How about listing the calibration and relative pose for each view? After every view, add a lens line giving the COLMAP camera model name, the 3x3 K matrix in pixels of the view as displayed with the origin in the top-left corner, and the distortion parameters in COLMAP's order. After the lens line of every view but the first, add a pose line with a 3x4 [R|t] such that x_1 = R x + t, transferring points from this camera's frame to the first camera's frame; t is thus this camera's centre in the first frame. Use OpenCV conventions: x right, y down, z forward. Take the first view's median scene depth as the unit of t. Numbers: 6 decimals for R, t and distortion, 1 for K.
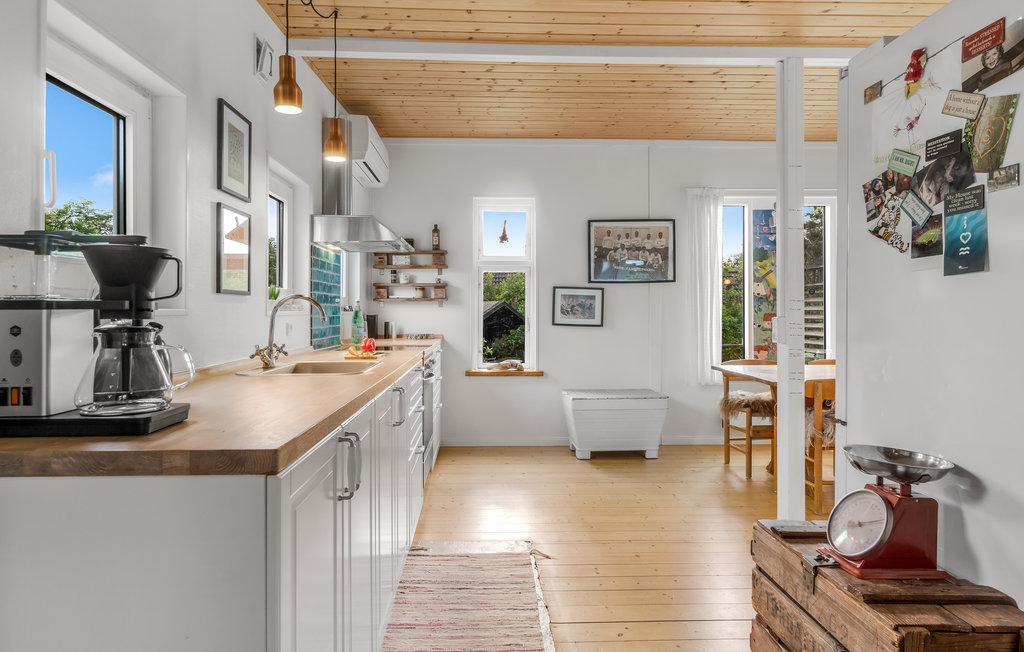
lens RADIAL K [[551.0, 0, 509.8], [0, 551.0, 318.3], [0, 0, 1]] dist [-0.000751, 0.000685]
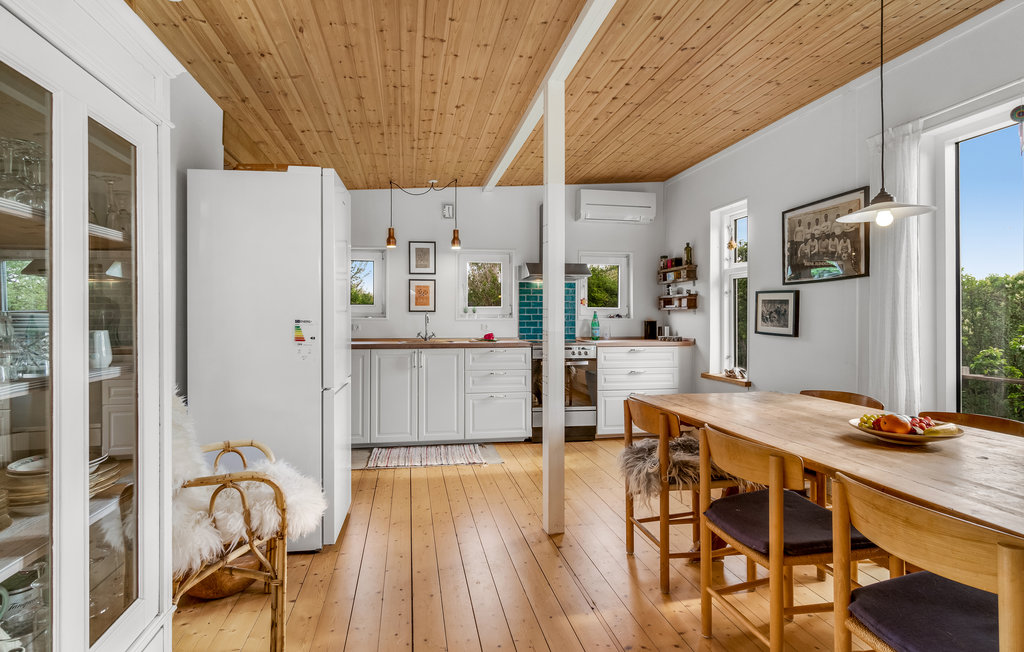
lens RADIAL K [[551.0, 0, 511.6], [0, 551.0, 322.2], [0, 0, 1]] dist [-0.000751, 0.000685]
pose [[0.150266, 0.007746, -0.988615, 0.925578], [-0.000817, 0.999970, 0.007711, -0.012798], [0.988645, -0.000351, 0.150268, 0.454421]]
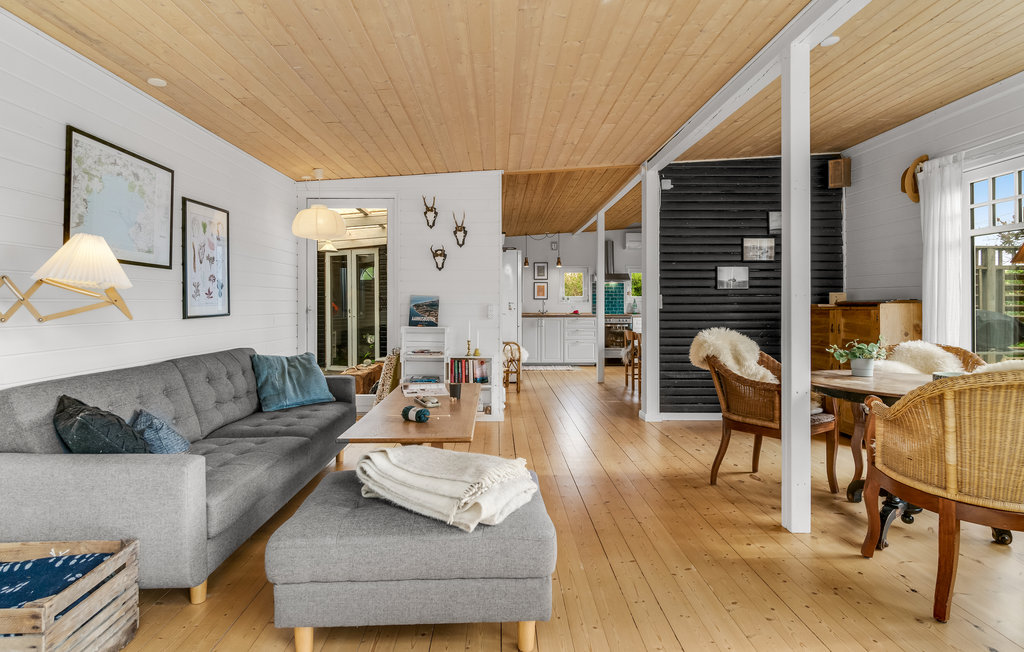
lens RADIAL K [[551.0, 0, 508.7], [0, 551.0, 315.2], [0, 0, 1]] dist [-0.000751, 0.000685]
pose [[-0.007772, 0.014492, -0.999865, 1.853584], [0.000458, 0.999895, 0.014489, 0.004538], [0.999970, -0.000345, -0.007777, 0.344579]]
